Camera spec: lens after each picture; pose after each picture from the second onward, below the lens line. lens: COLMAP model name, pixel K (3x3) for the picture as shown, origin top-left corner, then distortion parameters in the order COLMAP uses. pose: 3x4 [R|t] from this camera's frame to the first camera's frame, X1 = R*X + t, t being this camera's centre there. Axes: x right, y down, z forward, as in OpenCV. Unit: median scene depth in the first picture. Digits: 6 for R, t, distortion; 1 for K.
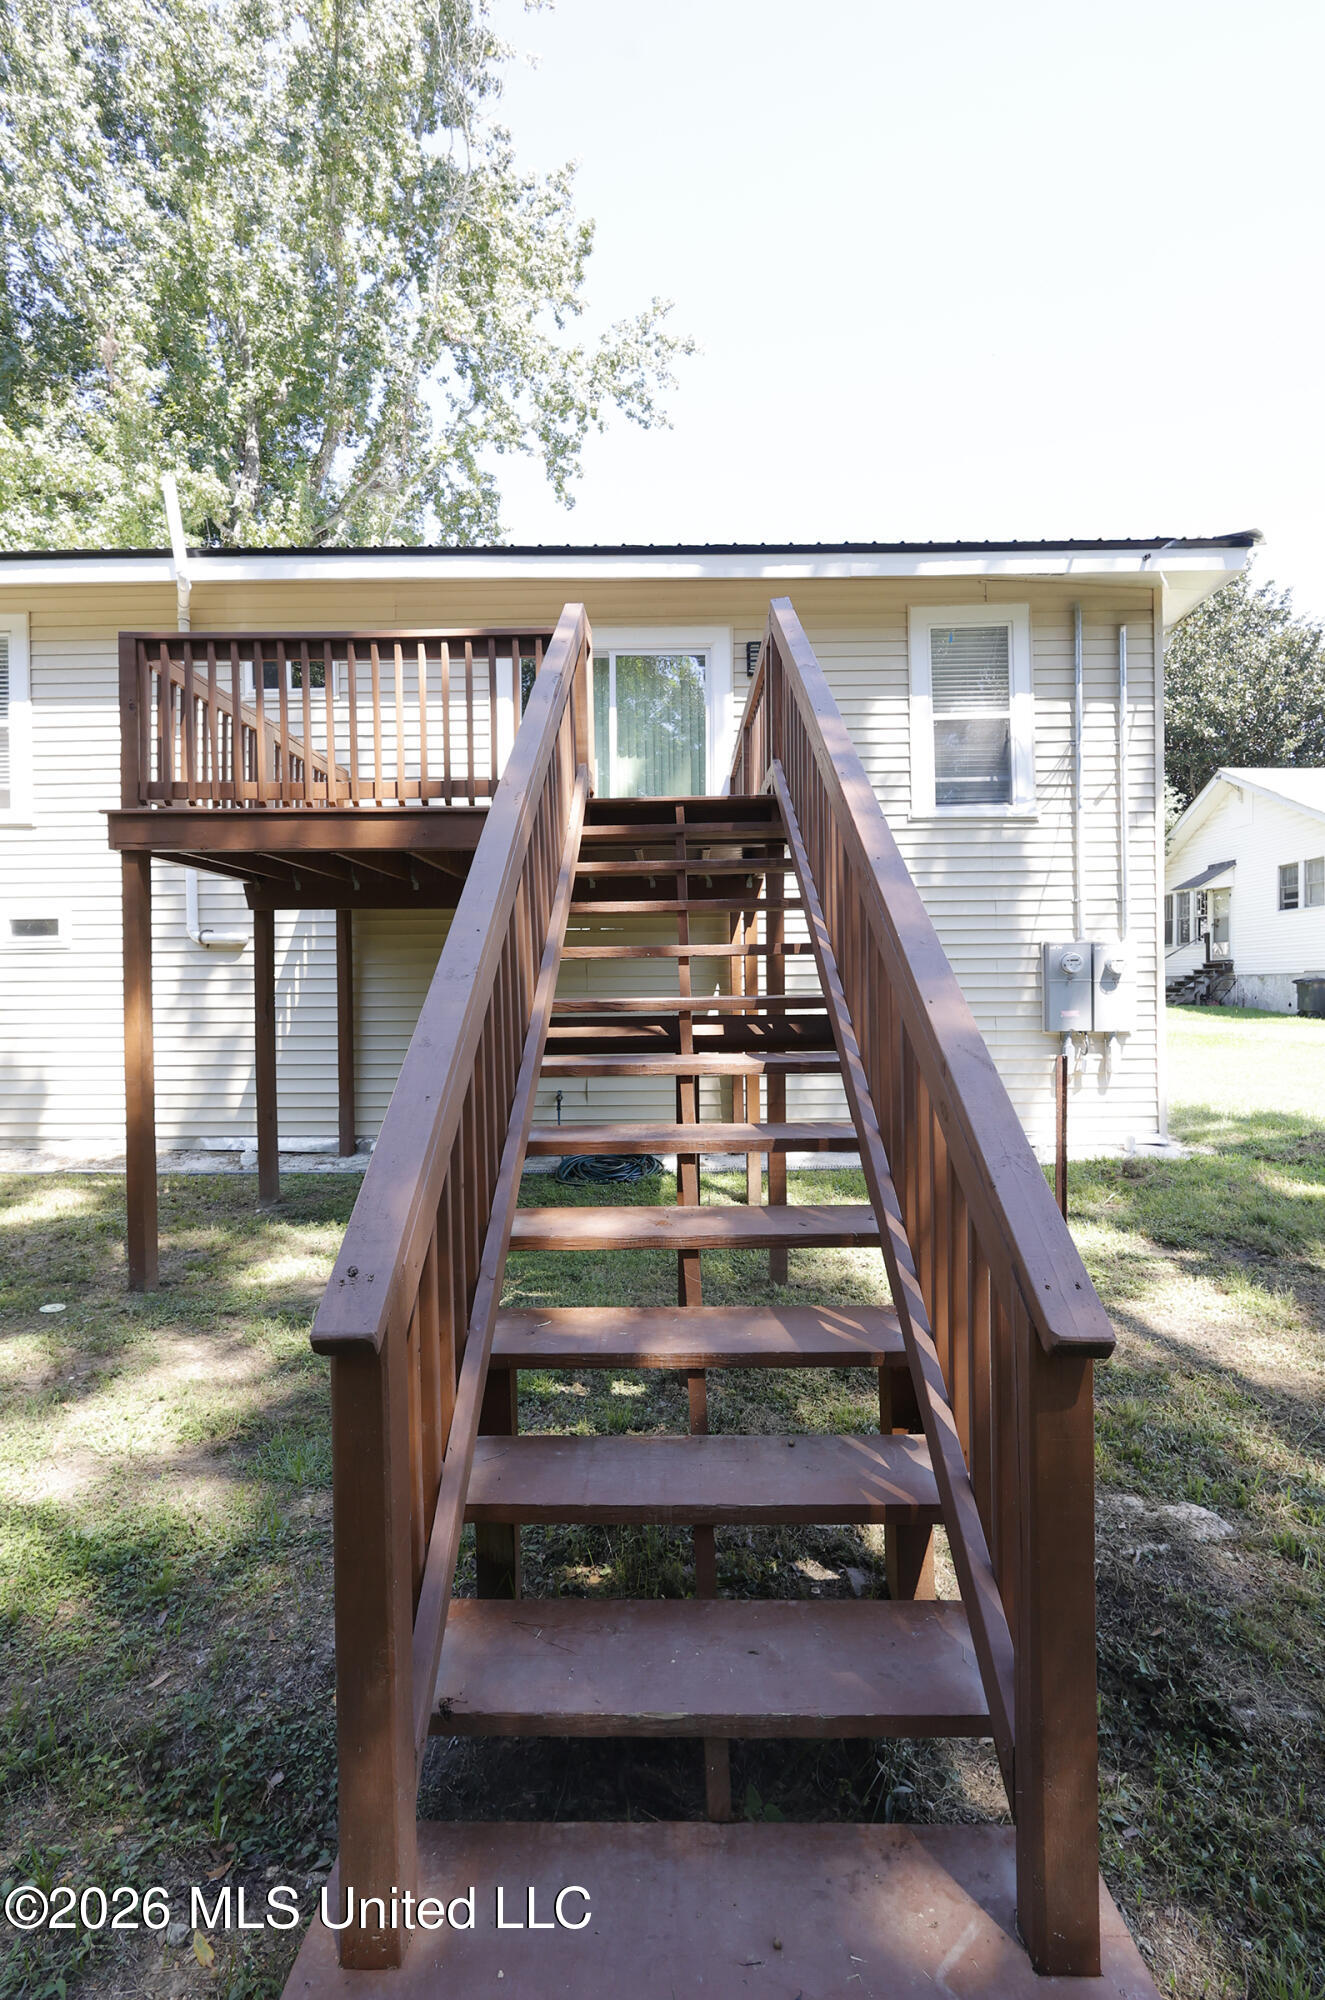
lens RADIAL K [[972.7, 0, 622.4], [0, 972.7, 995.6], [0, 0, 1]] dist [0.000465, -0.000439]
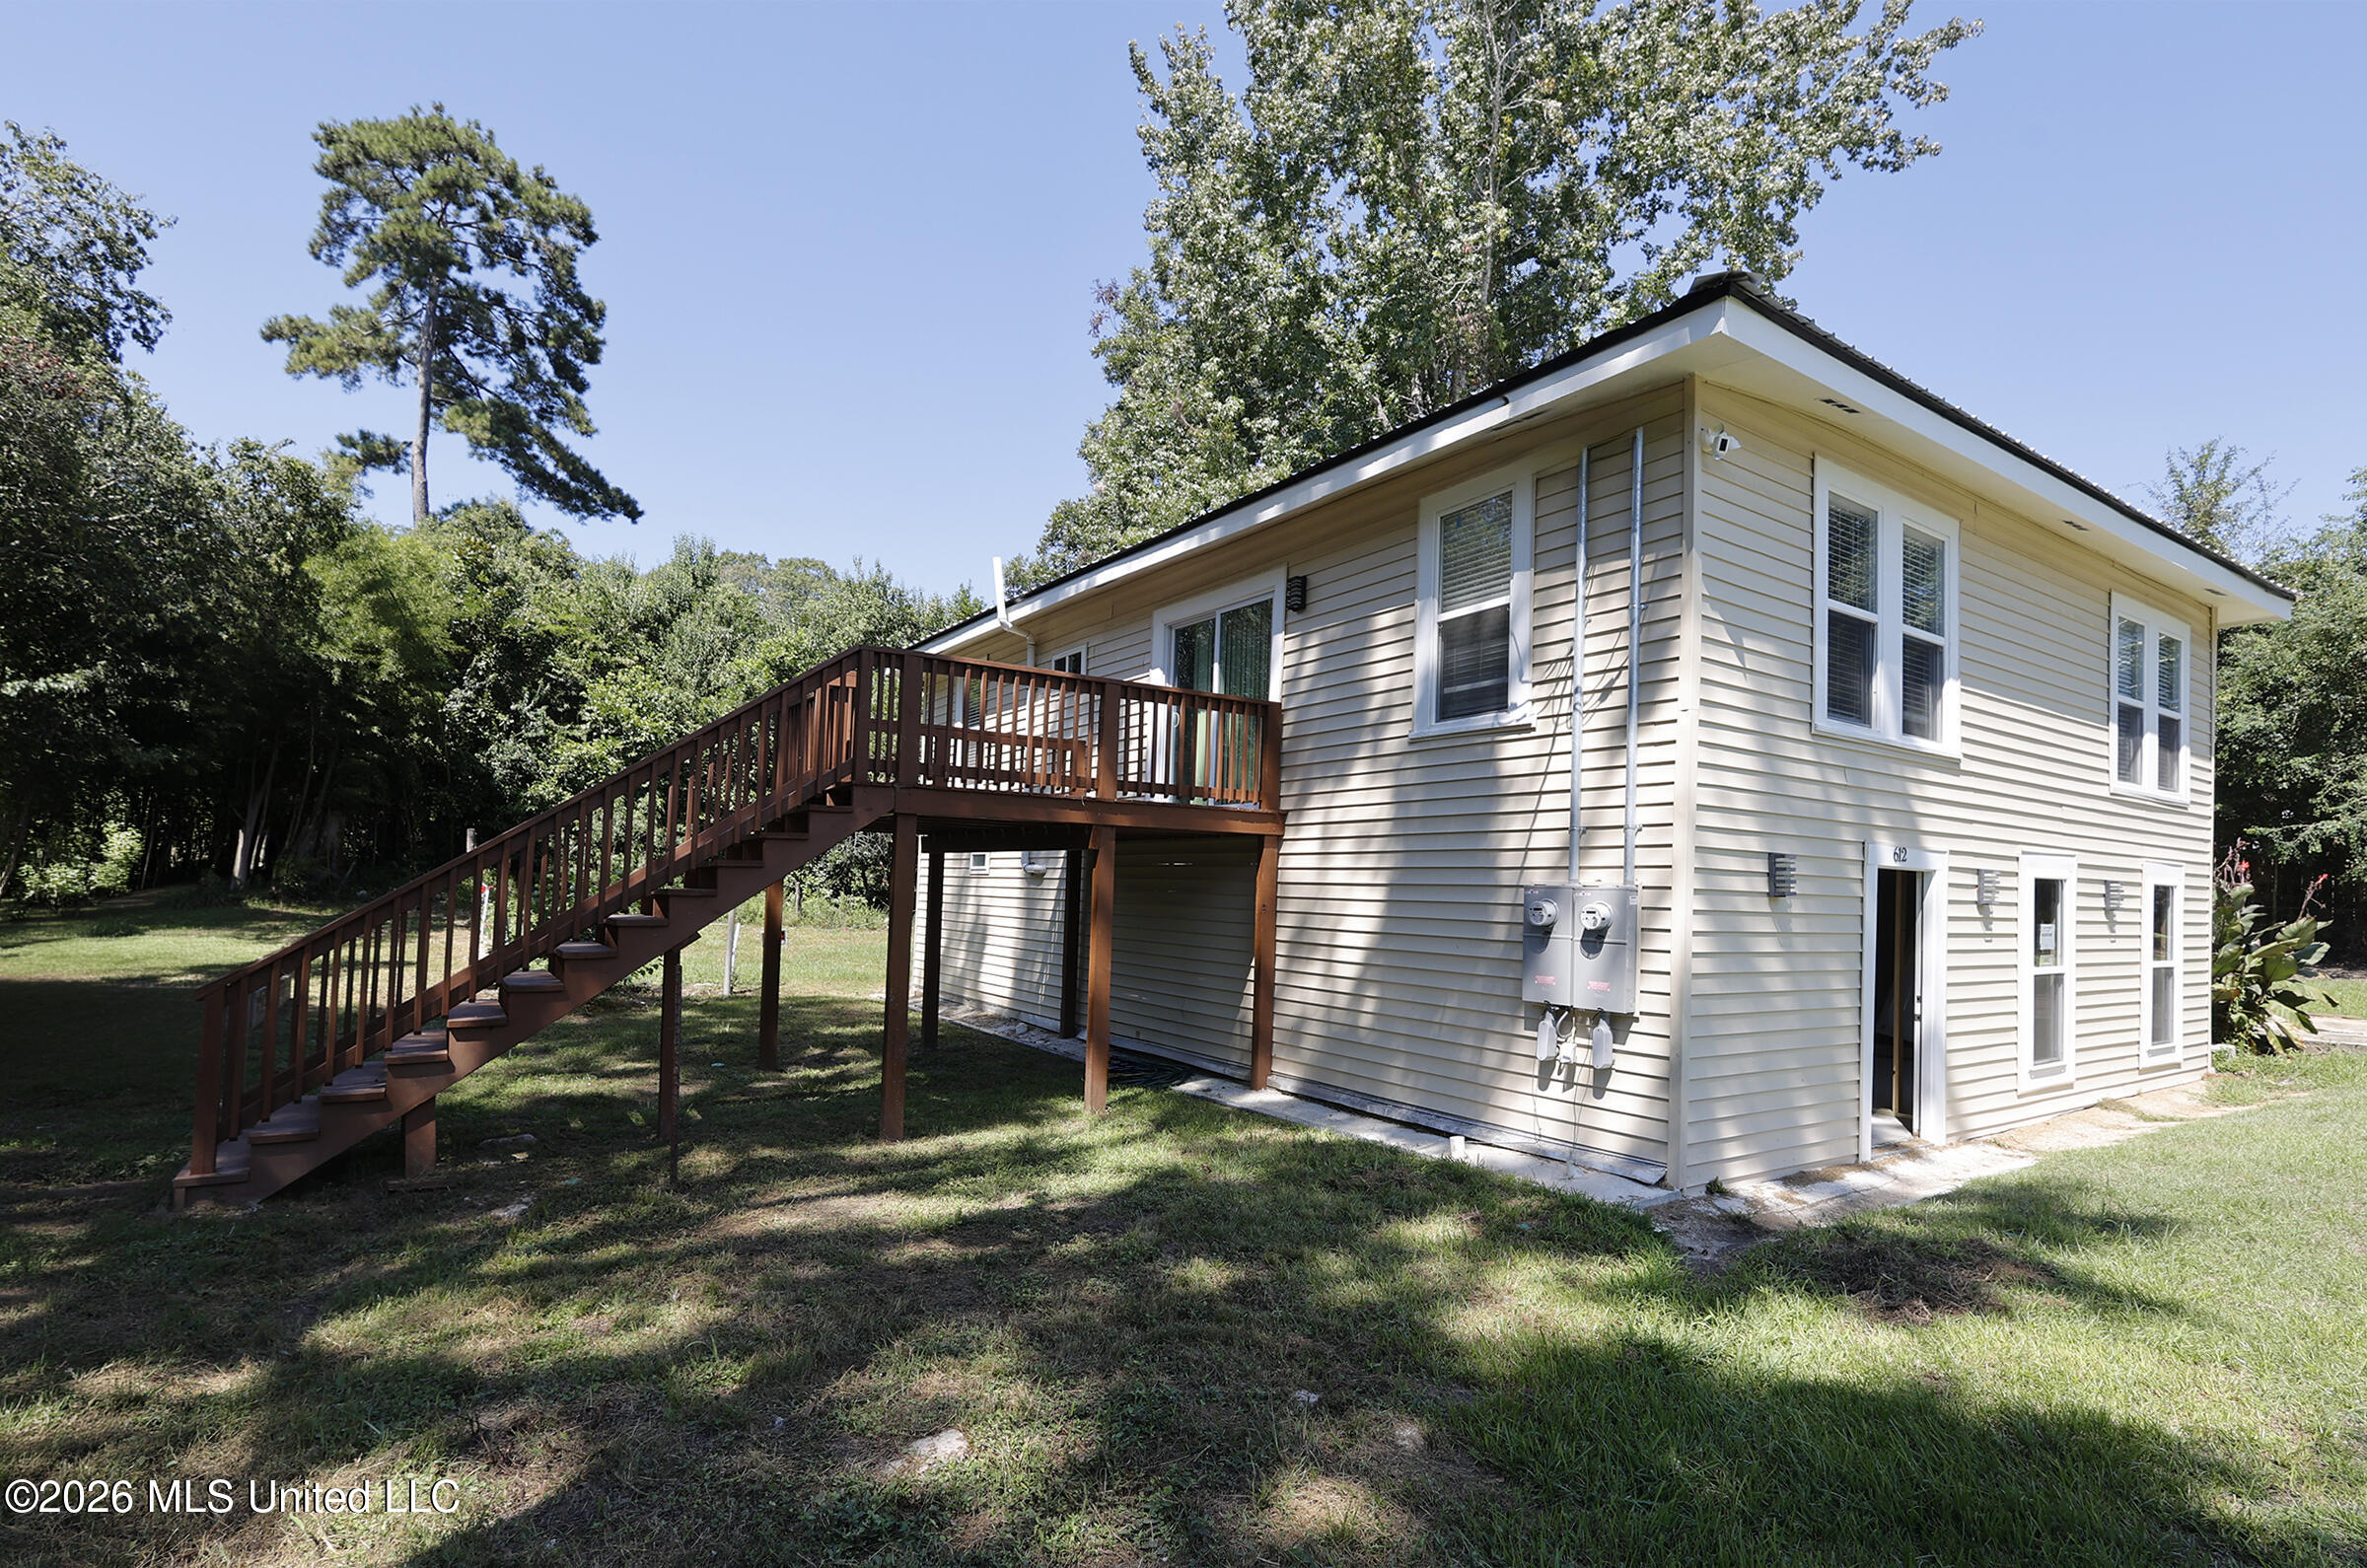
lens RADIAL K [[1107.8, 0, 1188.2], [0, 1107.8, 866.6], [0, 0, 1]] dist [0.000010, -0.000188]
pose [[0.574541, 0.008916, -0.818427, 0.994299], [-0.048985, 0.998523, -0.023510, -0.035272], [0.817009, 0.053598, 0.574129, 0.273675]]
